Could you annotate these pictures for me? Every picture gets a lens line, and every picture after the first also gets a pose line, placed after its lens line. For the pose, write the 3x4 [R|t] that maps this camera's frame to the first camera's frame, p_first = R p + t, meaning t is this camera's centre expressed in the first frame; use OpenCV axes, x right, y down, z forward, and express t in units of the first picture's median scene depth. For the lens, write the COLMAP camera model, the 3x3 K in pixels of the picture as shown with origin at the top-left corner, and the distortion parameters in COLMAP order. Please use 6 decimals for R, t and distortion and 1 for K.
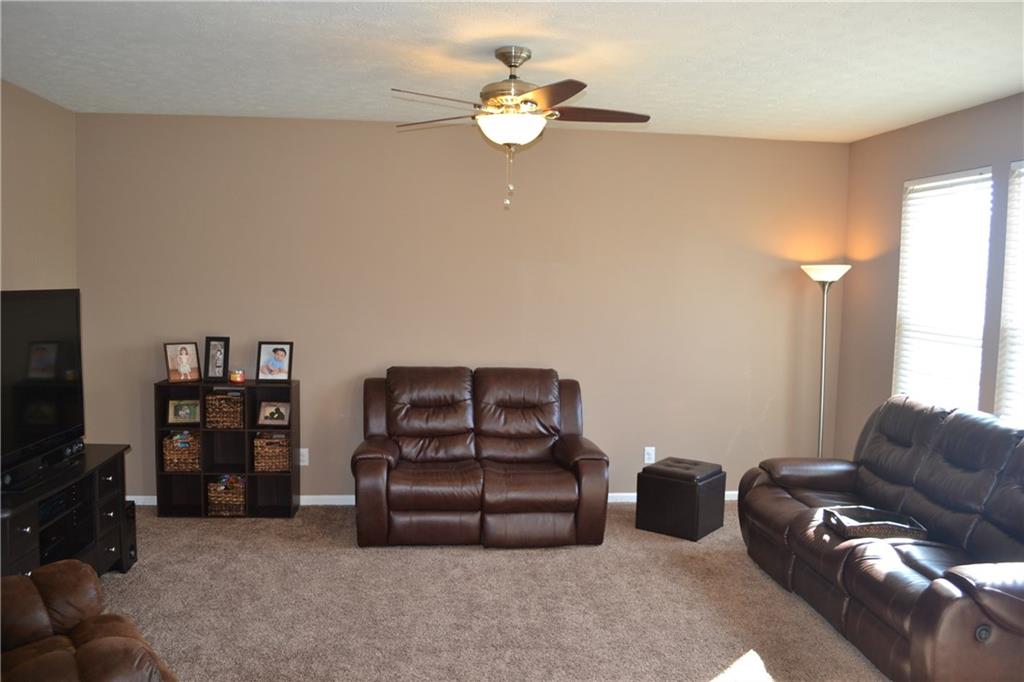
lens RADIAL K [[817.8, 0, 512.0], [0, 817.8, 341.0], [0, 0, 1]] dist [-0.085684, 0.002315]
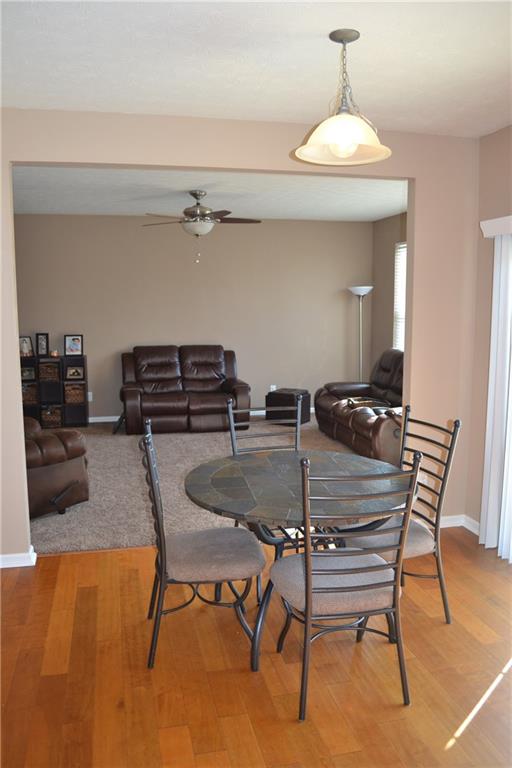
lens RADIAL K [[614.9, 0, 256.0], [0, 614.9, 384.0], [0, 0, 1]] dist [-0.003586, -0.000525]
pose [[0.993122, -0.040829, 0.109733, -0.032737], [0.033989, 0.997403, 0.063497, 0.040125], [-0.112040, -0.059330, 0.991931, -0.491355]]
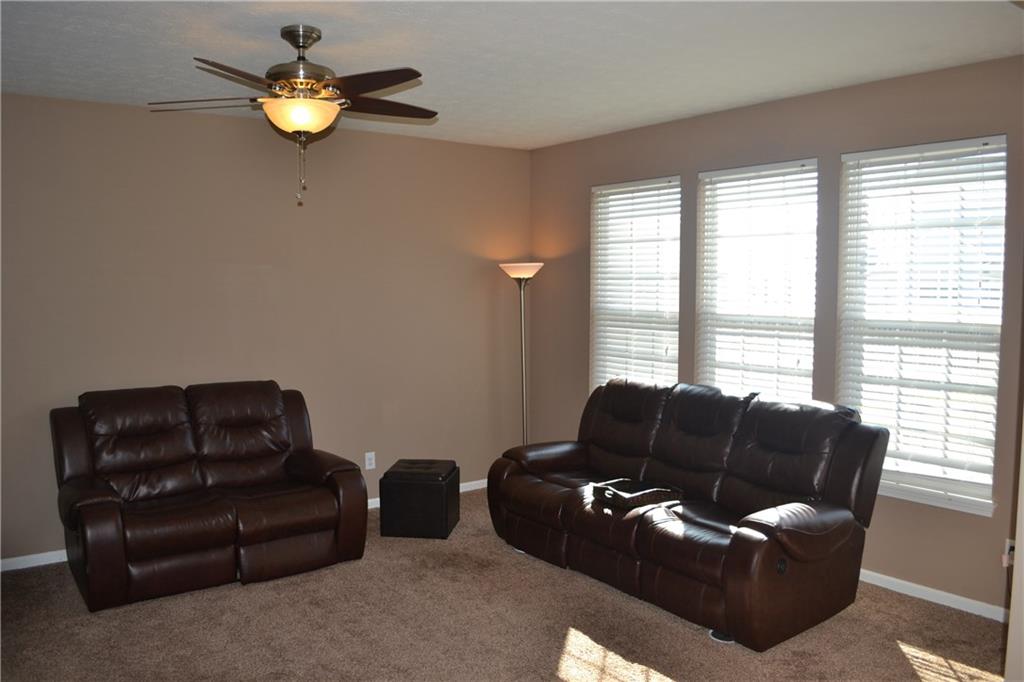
lens RADIAL K [[817.8, 0, 512.0], [0, 817.8, 341.0], [0, 0, 1]] dist [-0.085684, 0.002315]
pose [[0.861339, -0.057435, 0.504774, -0.194548], [0.059762, 0.998145, 0.011595, -0.004633], [-0.504503, 0.020179, 0.863174, 0.079613]]
